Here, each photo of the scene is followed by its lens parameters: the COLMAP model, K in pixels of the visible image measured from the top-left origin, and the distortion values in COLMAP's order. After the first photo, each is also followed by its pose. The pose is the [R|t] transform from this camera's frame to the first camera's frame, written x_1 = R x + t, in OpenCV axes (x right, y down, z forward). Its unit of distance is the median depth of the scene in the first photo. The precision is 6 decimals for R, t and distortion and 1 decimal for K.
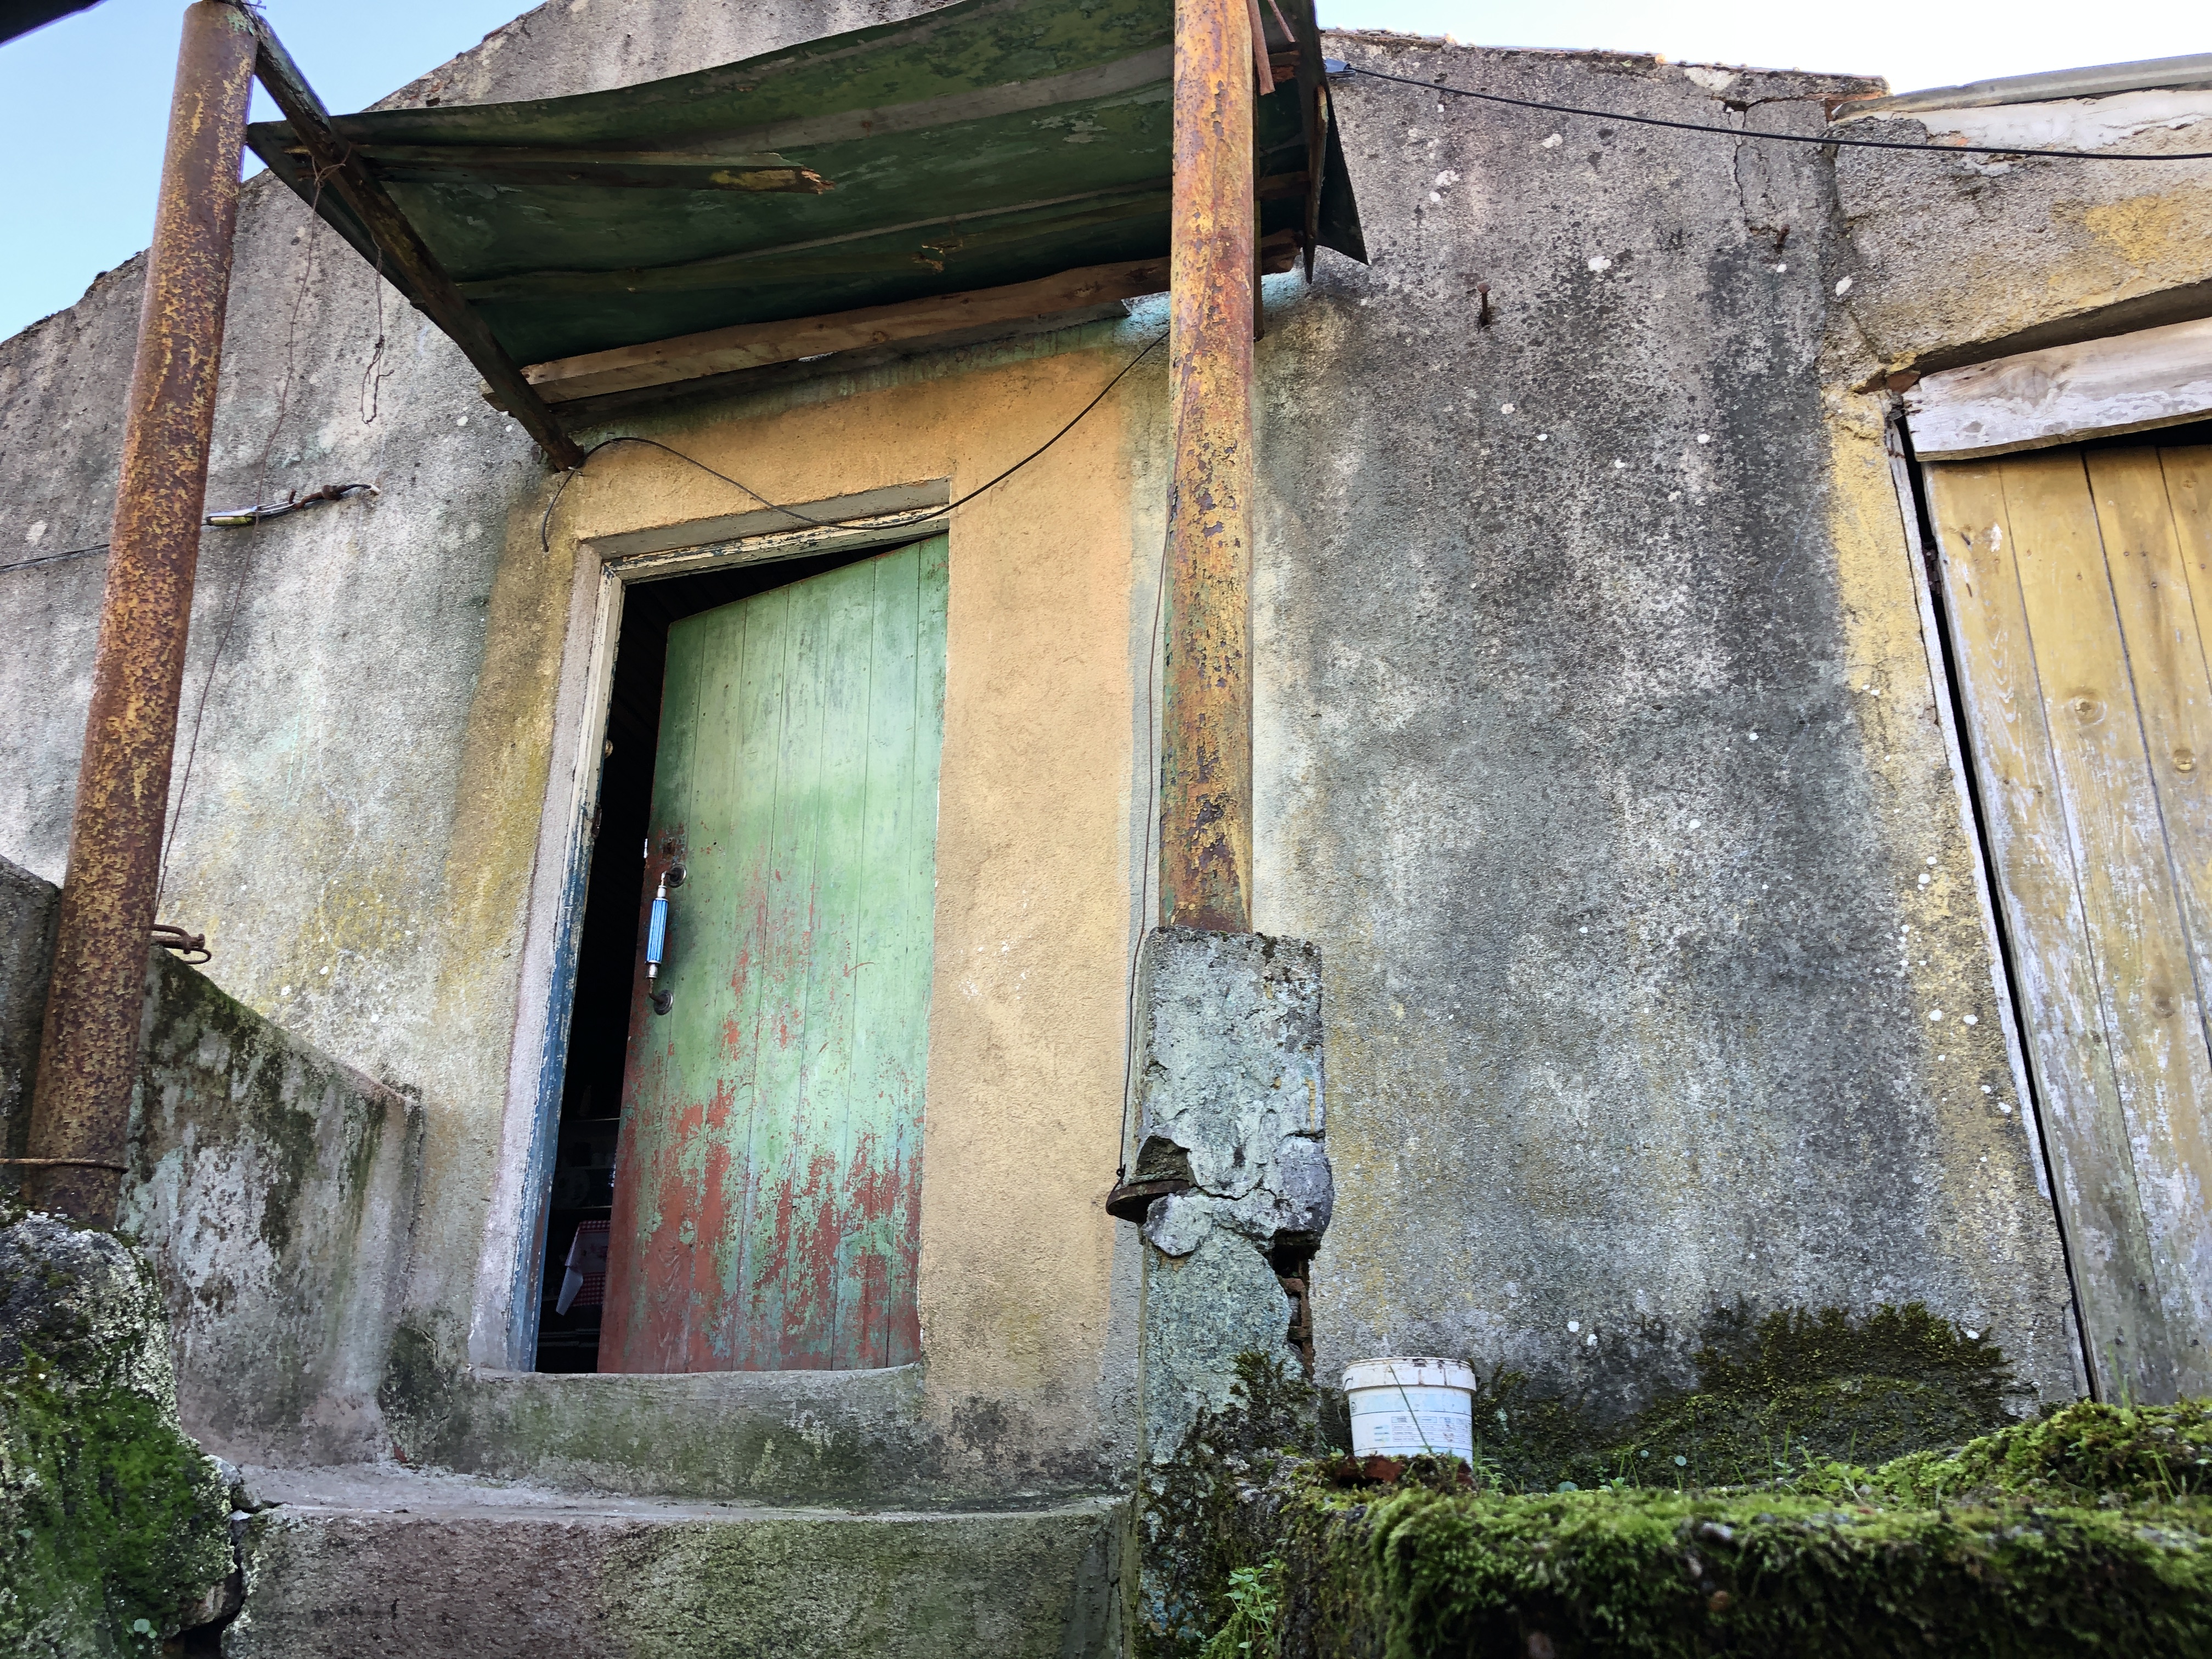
lens RADIAL K [[1779.1, 0, 1104.3], [0, 1779.1, 812.9], [0, 0, 1]] dist [0.055704, -0.094314]
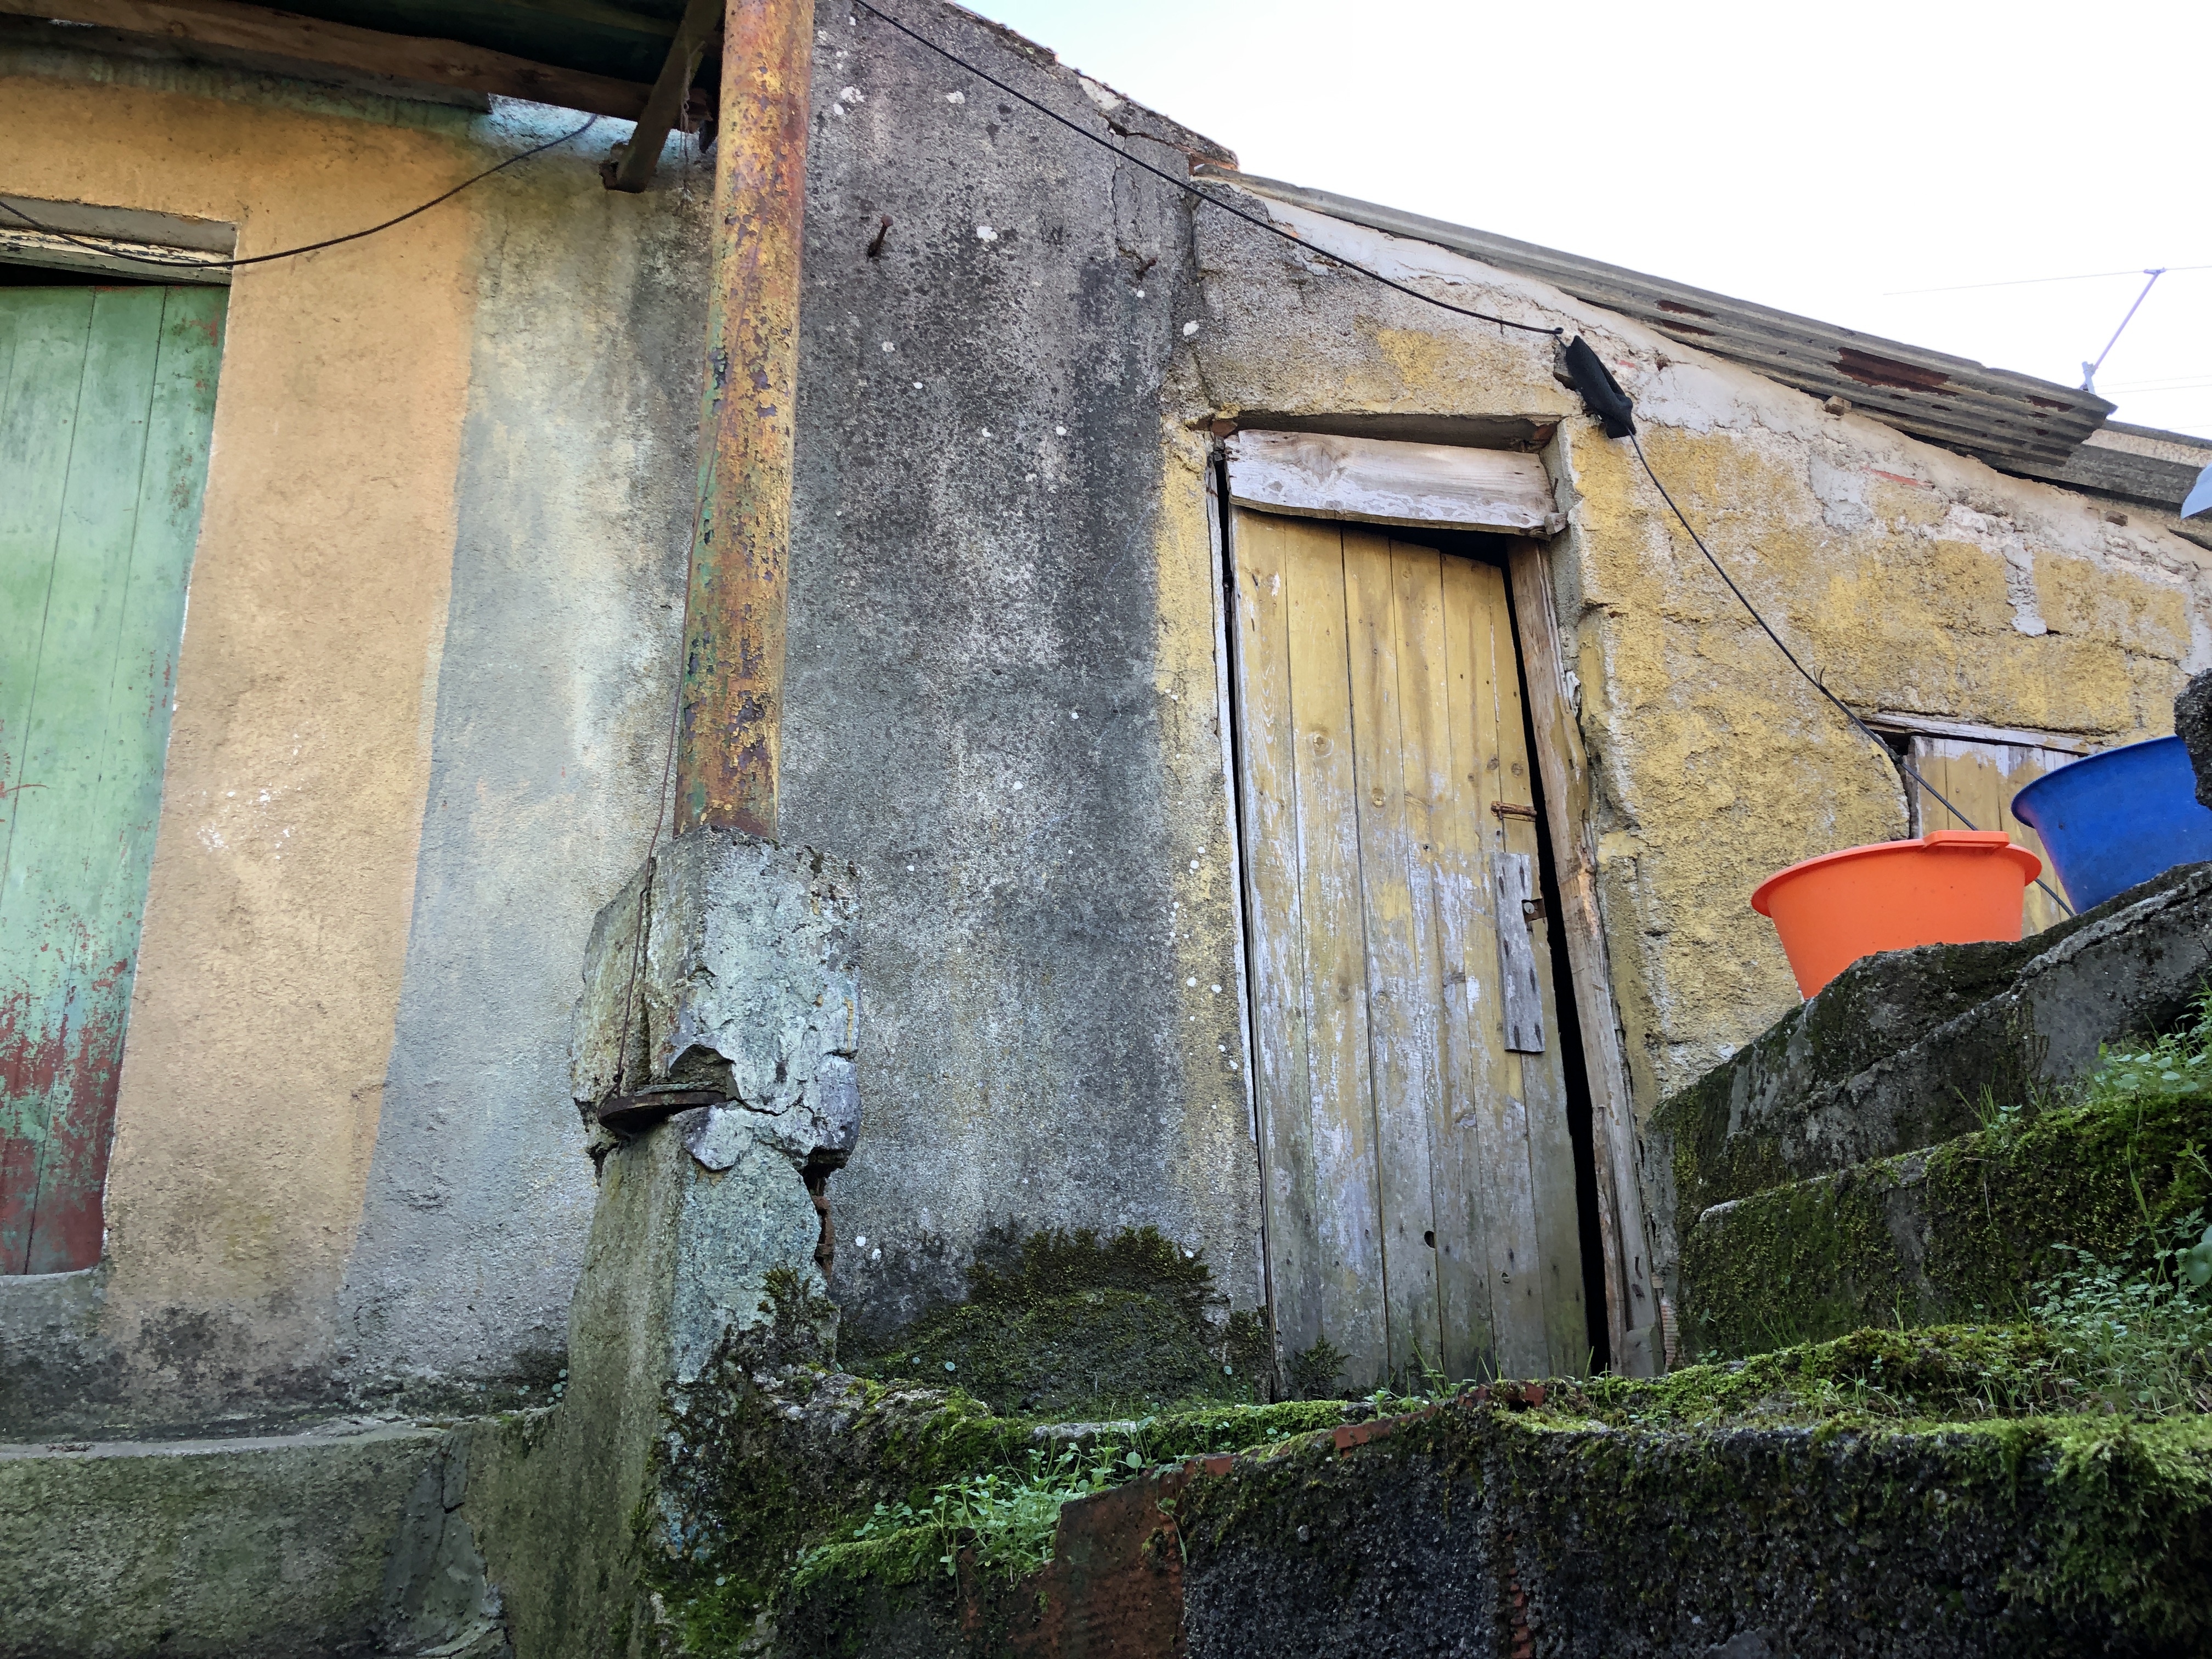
lens RADIAL K [[1761.1, 0, 1117.0], [0, 1761.1, 855.0], [0, 0, 1]] dist [0.057230, -0.059957]
pose [[0.832429, 0.136633, 0.537022, -0.189780], [-0.175200, 0.984306, 0.021140, 0.014737], [-0.525705, -0.111684, 0.843303, 0.064324]]
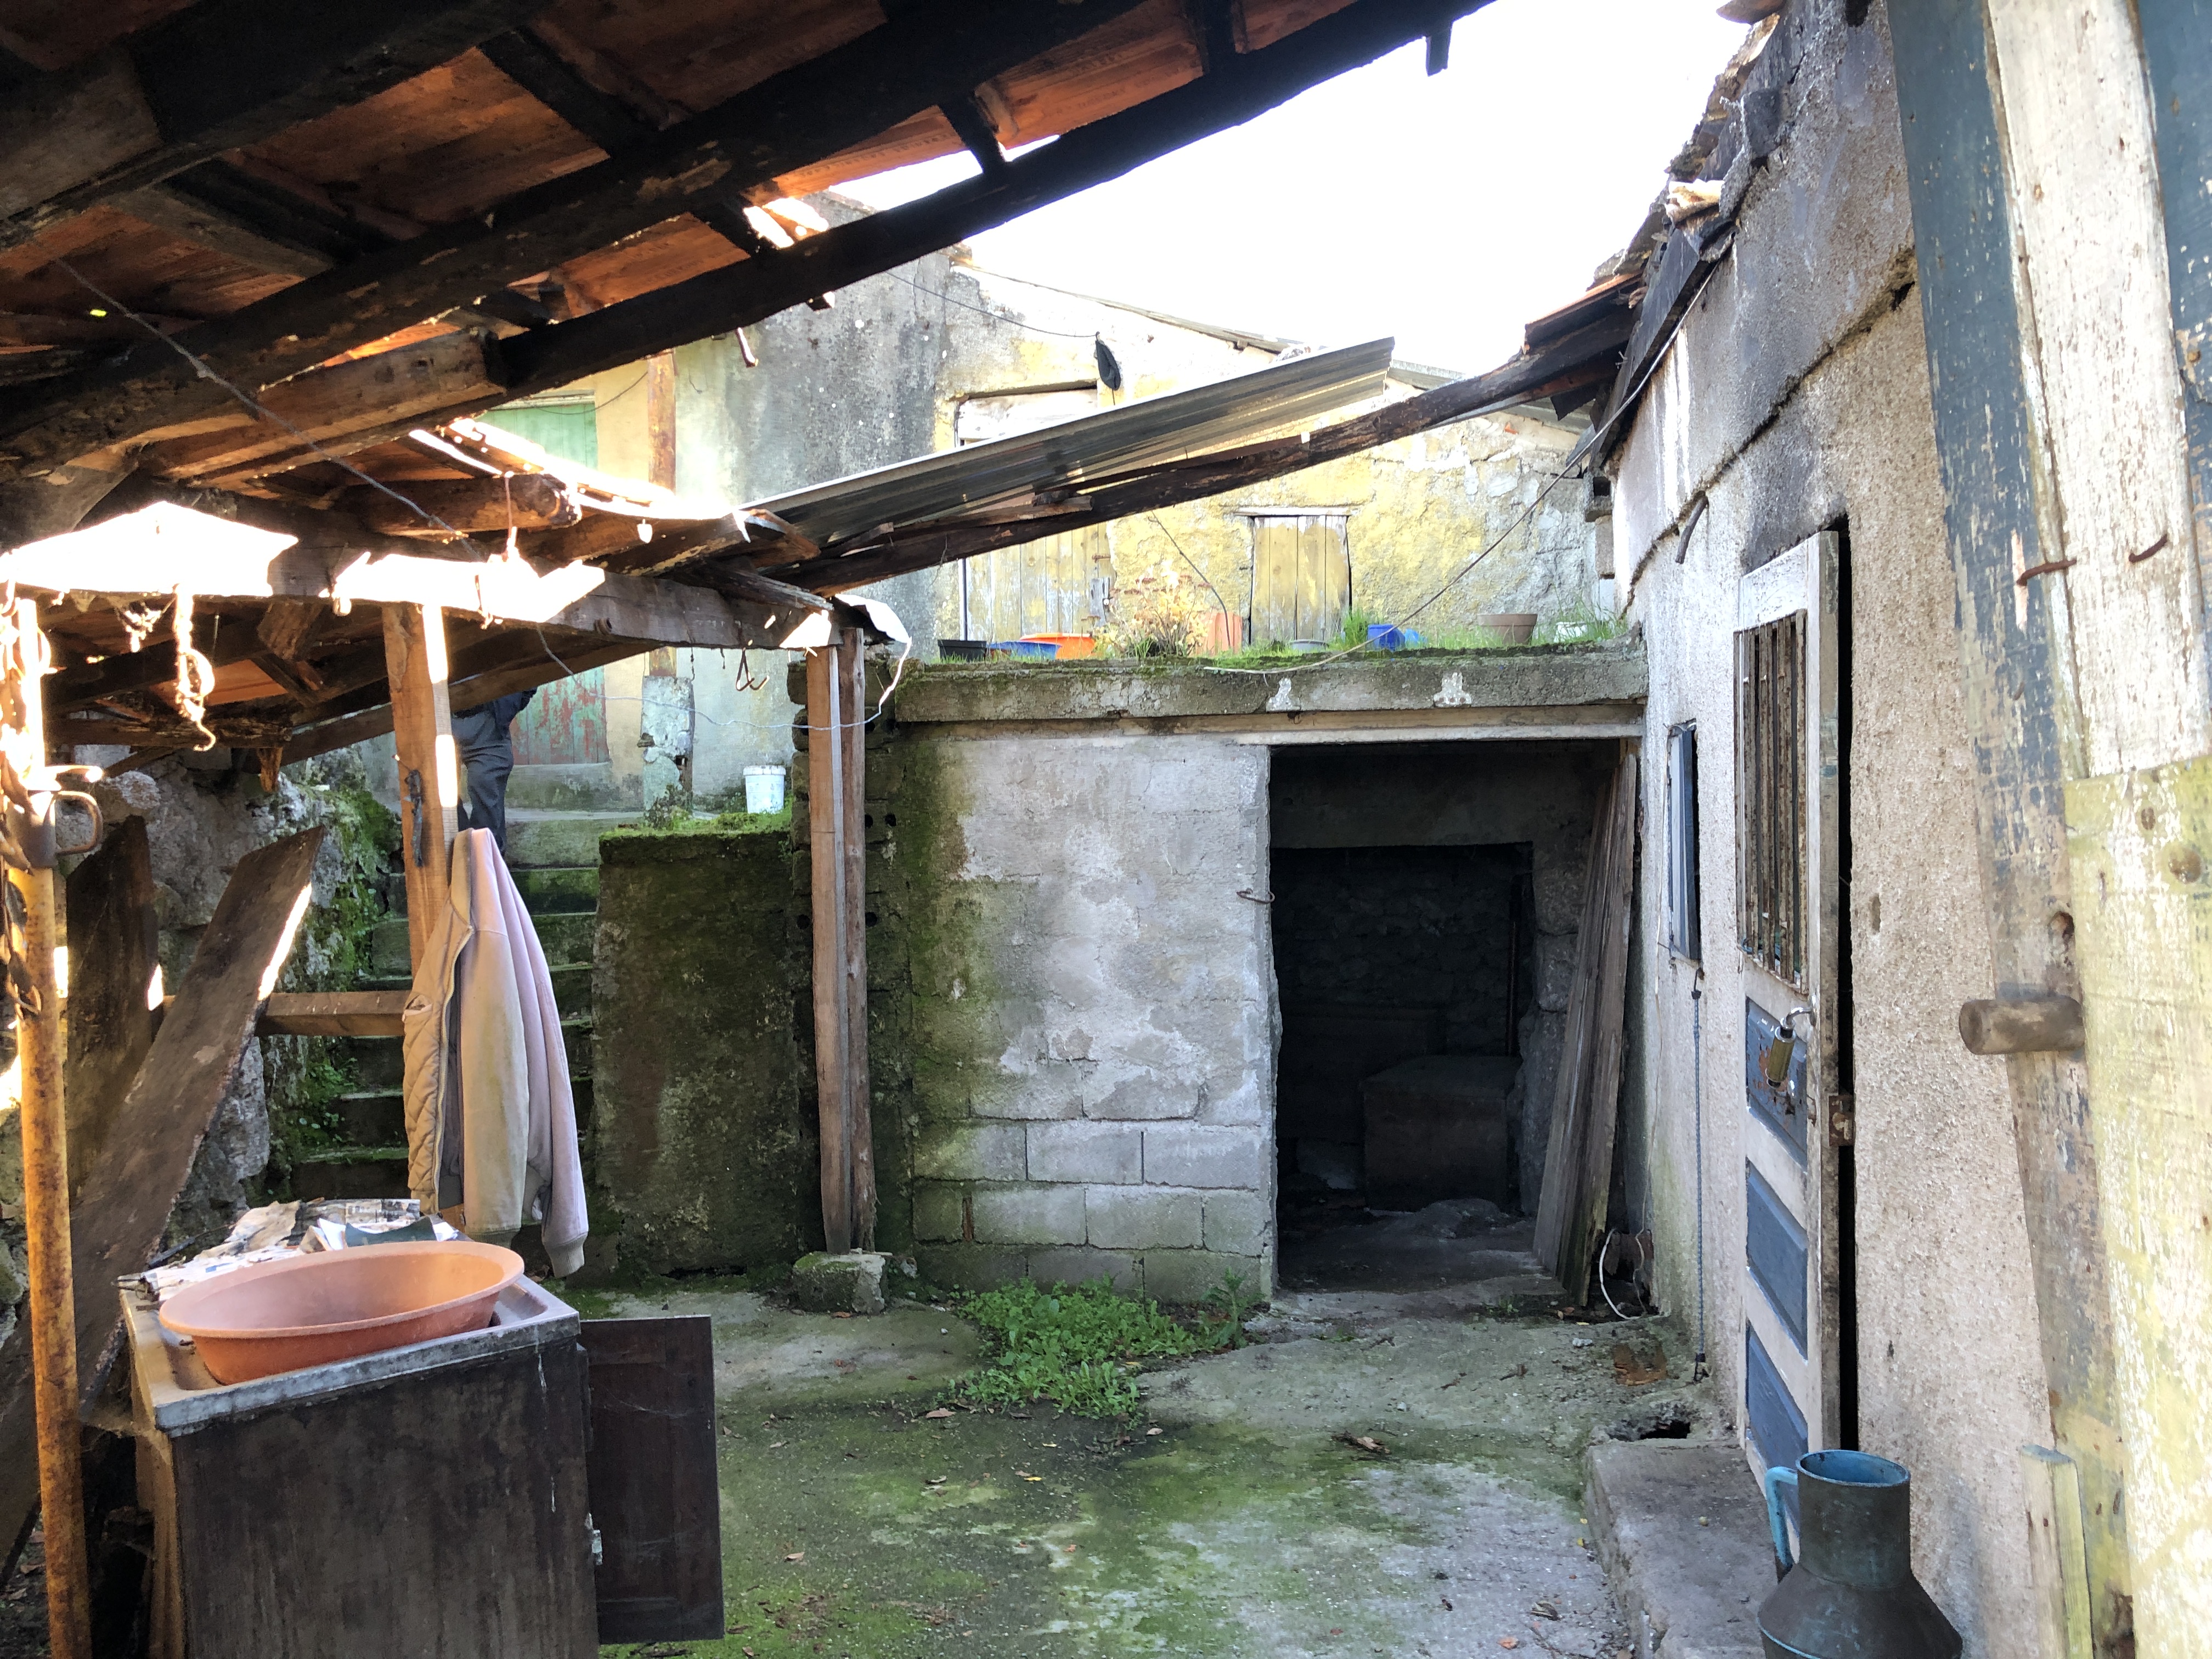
lens RADIAL K [[1829.0, 0, 1104.5], [0, 1829.0, 833.6], [0, 0, 1]] dist [0.071099, -0.097396]
pose [[0.994774, -0.027756, 0.098258, 0.398871], [-0.014574, 0.913888, 0.405704, -0.803909], [-0.101058, -0.405016, 0.908708, -1.818235]]
